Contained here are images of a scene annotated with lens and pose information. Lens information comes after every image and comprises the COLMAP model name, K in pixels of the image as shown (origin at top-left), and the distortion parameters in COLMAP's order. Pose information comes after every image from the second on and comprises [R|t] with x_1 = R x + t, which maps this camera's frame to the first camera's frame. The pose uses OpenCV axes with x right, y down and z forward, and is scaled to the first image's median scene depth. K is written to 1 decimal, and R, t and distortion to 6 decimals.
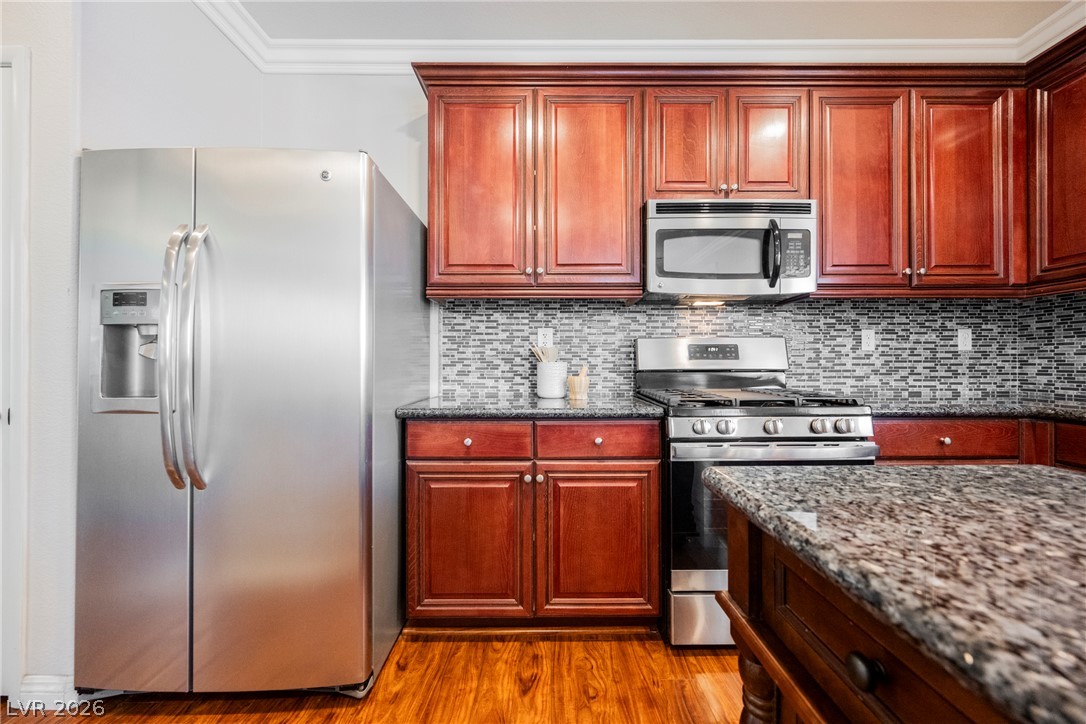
lens RADIAL K [[424.9, 0, 548.5], [0, 424.9, 362.8], [0, 0, 1]] dist [-0.000821, -0.000412]
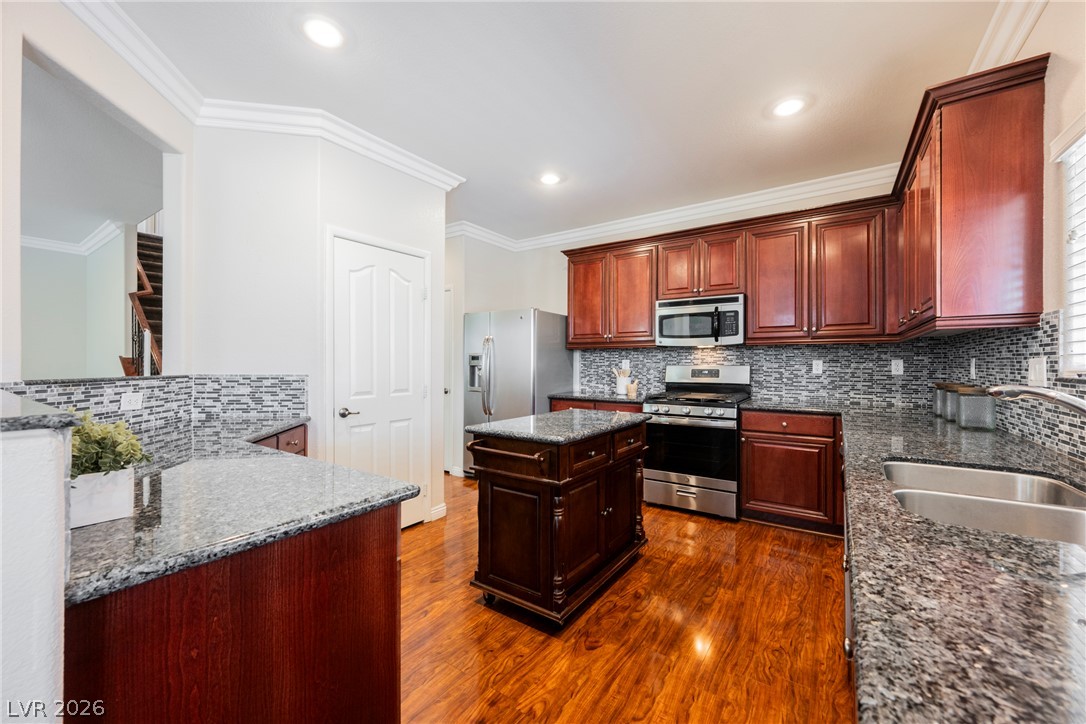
lens RADIAL K [[424.9, 0, 542.7], [0, 424.9, 362.9], [0, 0, 1]] dist [-0.000821, -0.000412]
pose [[0.821437, 0.002208, -0.570295, 0.857719], [-0.002362, 0.999997, 0.000470, -0.070037], [0.570295, 0.000961, 0.821440, -0.913676]]
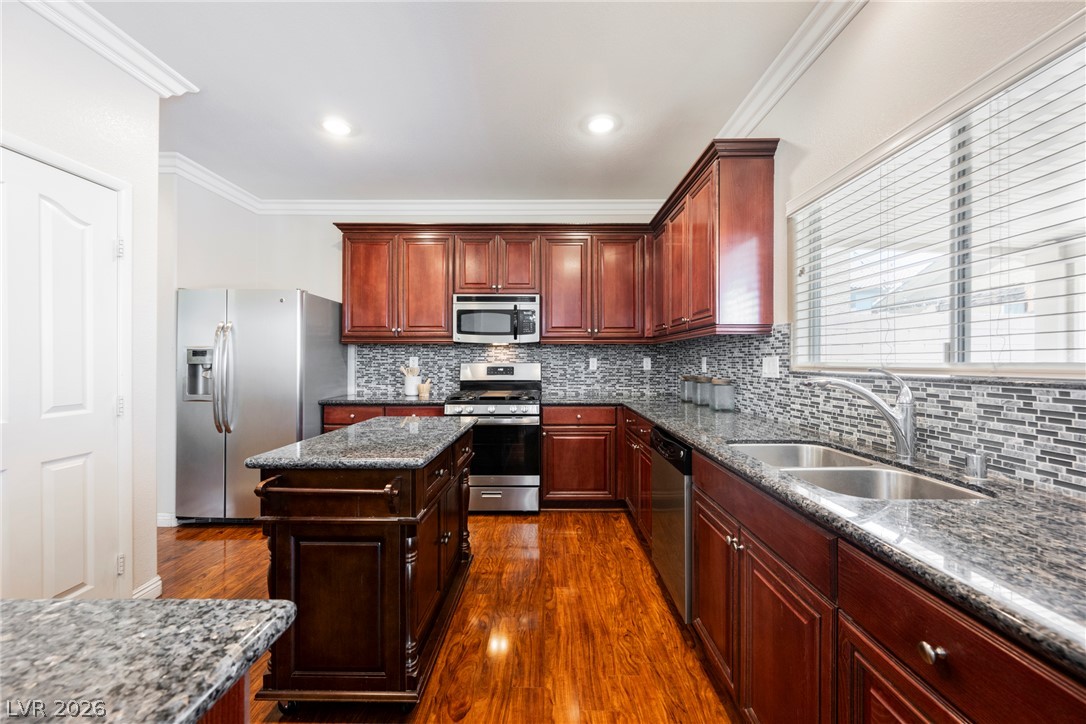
lens RADIAL K [[424.9, 0, 545.8], [0, 424.9, 360.8], [0, 0, 1]] dist [-0.000821, -0.000412]
pose [[0.999970, 0.002617, -0.007346, 0.596662], [-0.002612, 0.999996, 0.000559, -0.070450], [0.007347, -0.000540, 0.999973, -0.838721]]
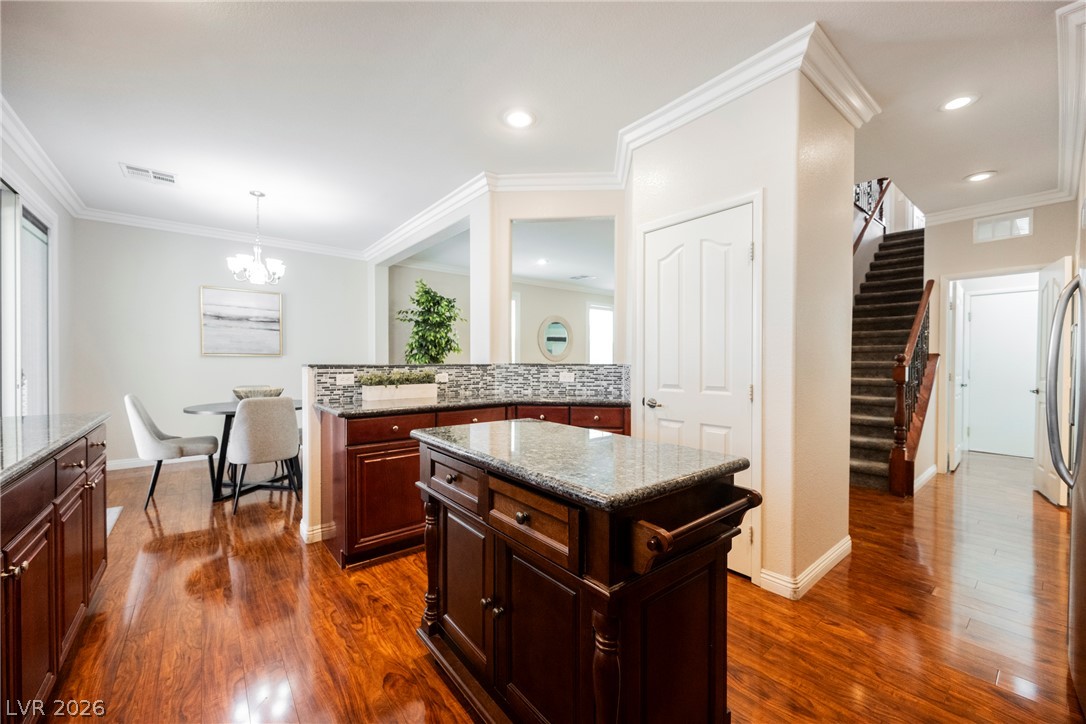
lens RADIAL K [[424.9, 0, 548.4], [0, 424.9, 363.4], [0, 0, 1]] dist [-0.000821, -0.000412]
pose [[-0.770770, 0.005759, -0.637088, 0.706625], [0.000773, 0.999967, 0.008104, -0.050835], [0.637113, 0.005754, -0.770749, 0.580190]]
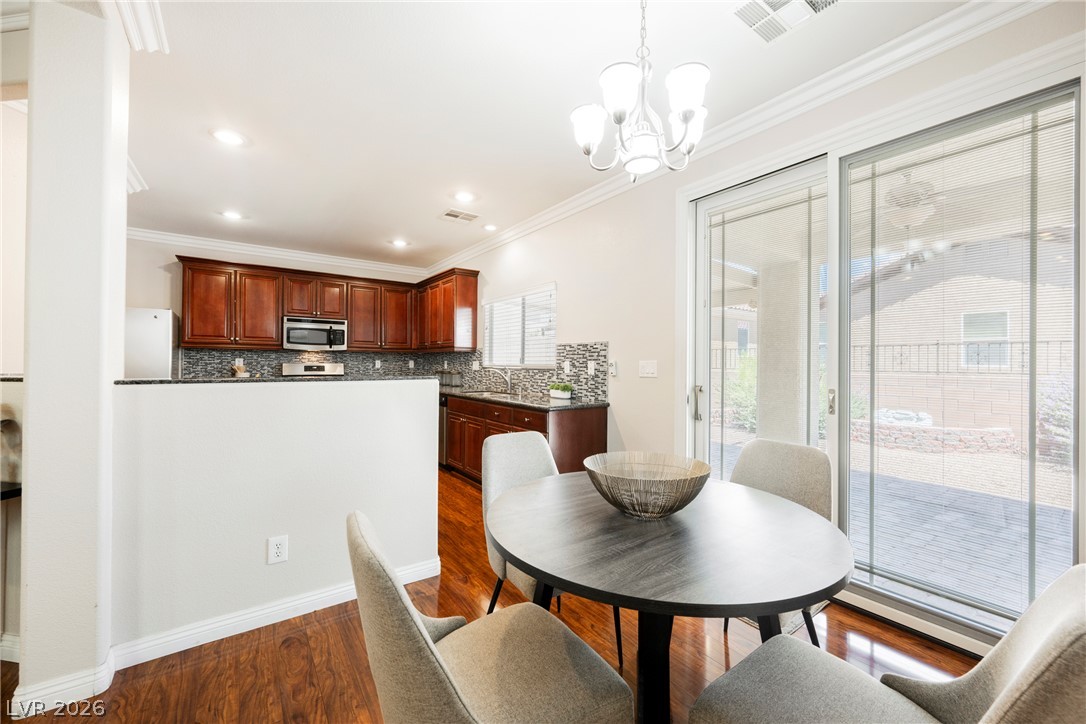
lens RADIAL K [[424.9, 0, 543.7], [0, 424.9, 362.7], [0, 0, 1]] dist [-0.000821, -0.000412]
pose [[0.815910, 0.007929, 0.578125, 0.009795], [-0.009634, 0.999954, -0.000118, -0.076572], [-0.578099, -0.005473, 0.815948, -2.089752]]
